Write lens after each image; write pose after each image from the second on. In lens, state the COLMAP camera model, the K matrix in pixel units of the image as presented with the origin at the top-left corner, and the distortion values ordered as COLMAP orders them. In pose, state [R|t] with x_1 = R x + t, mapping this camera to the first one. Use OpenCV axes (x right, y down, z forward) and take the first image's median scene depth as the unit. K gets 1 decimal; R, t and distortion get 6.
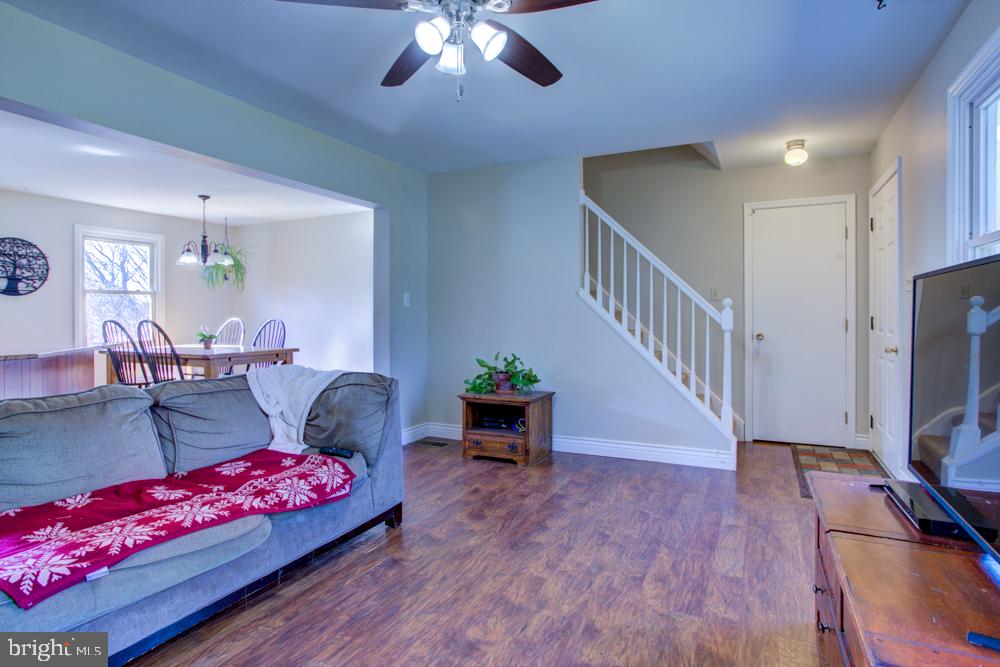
lens RADIAL K [[542.0, 0, 498.8], [0, 542.0, 312.7], [0, 0, 1]] dist [0.002704, 0.001572]
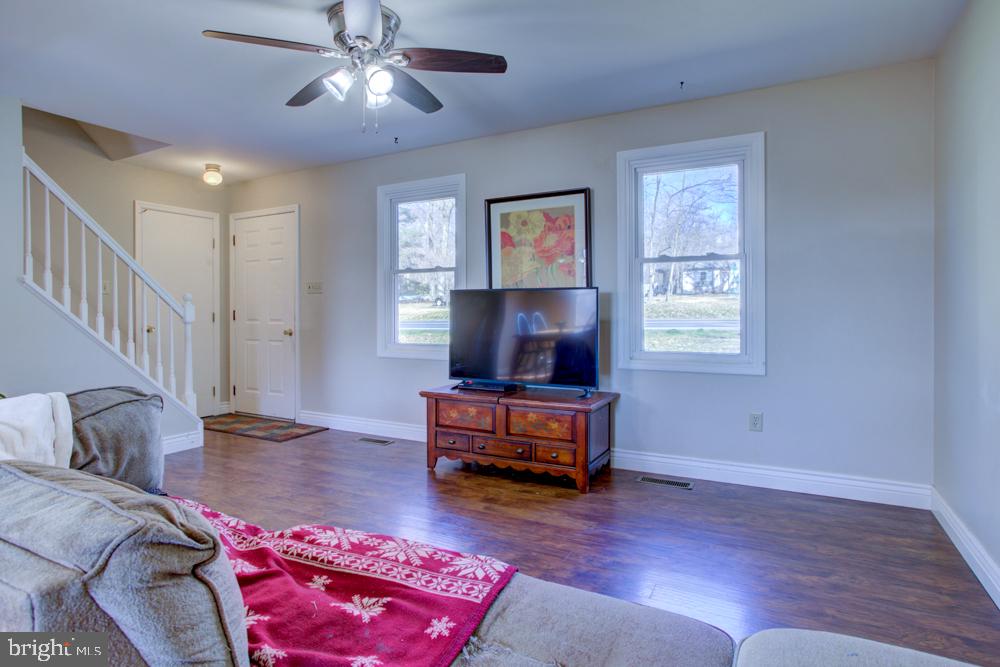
lens RADIAL K [[542.0, 0, 498.8], [0, 542.0, 312.7], [0, 0, 1]] dist [0.002704, 0.001572]
pose [[0.035335, -0.007800, 0.999345, -0.592265], [0.003186, 0.999965, 0.007692, 0.004466], [-0.999370, 0.002913, 0.035359, 0.303766]]
